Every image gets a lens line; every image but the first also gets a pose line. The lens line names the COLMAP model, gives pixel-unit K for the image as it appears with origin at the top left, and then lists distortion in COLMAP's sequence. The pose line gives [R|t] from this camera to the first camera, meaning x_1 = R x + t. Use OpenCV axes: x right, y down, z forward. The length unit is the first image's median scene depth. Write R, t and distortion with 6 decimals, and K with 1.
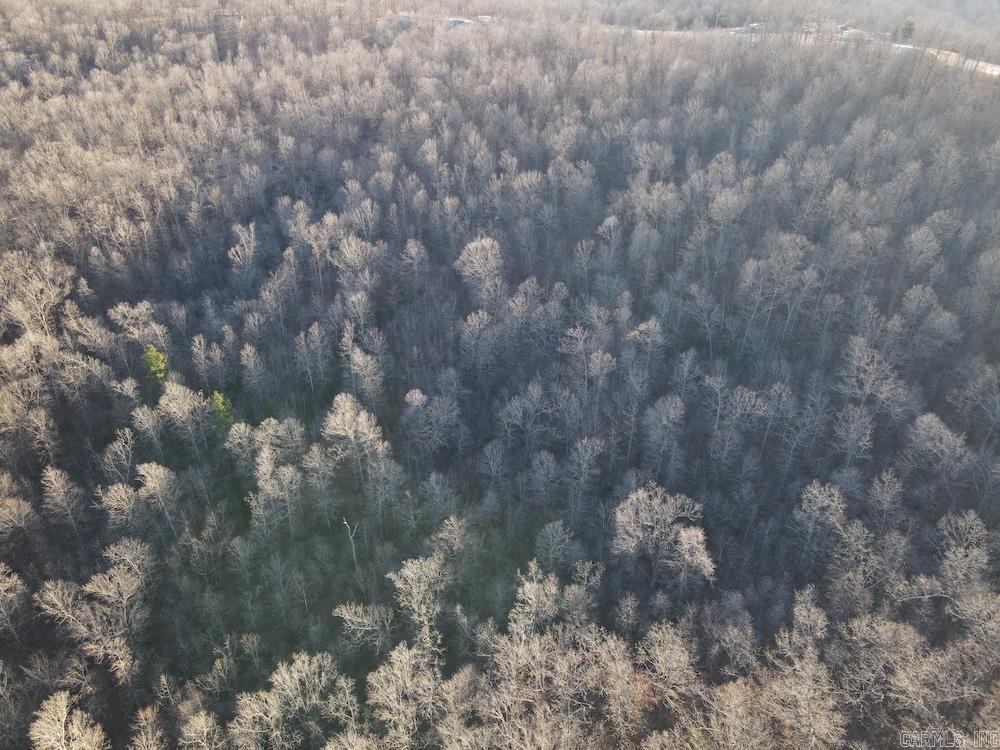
lens RADIAL K [[729.1, 0, 496.6], [0, 729.1, 378.5], [0, 0, 1]] dist [0.005170, 0.007402]
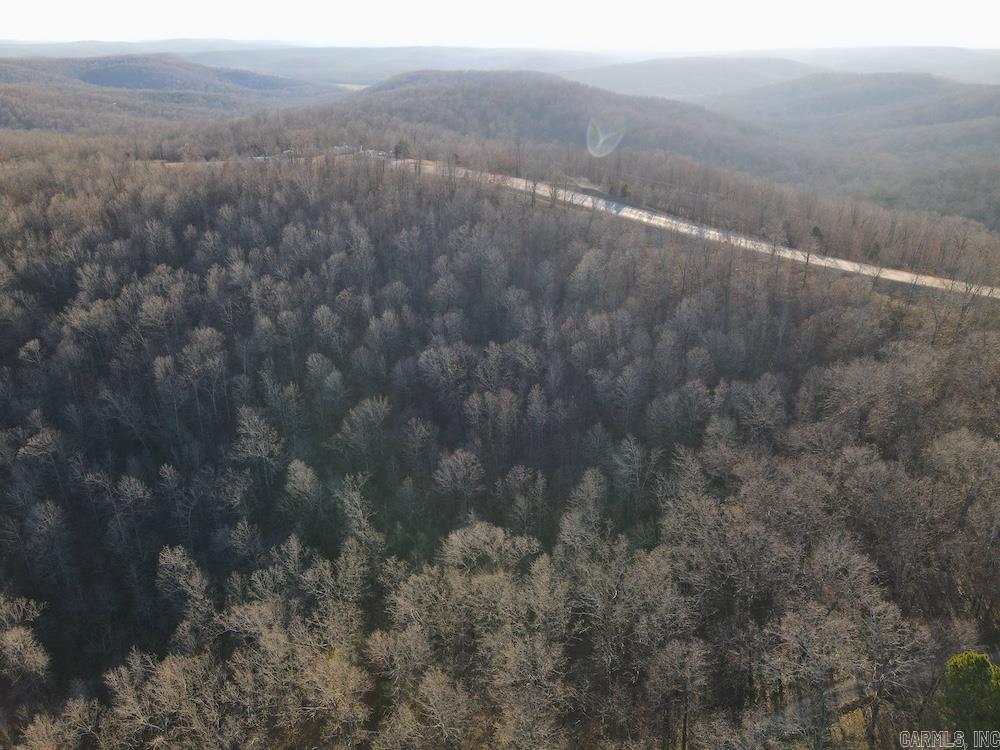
lens RADIAL K [[729.1, 0, 498.7], [0, 729.1, 380.6], [0, 0, 1]] dist [0.005170, 0.007402]
pose [[0.901017, -0.188329, 0.390770, 0.334067], [0.245208, 0.964228, -0.100684, 0.088241], [-0.357830, 0.186538, 0.914965, -0.127423]]
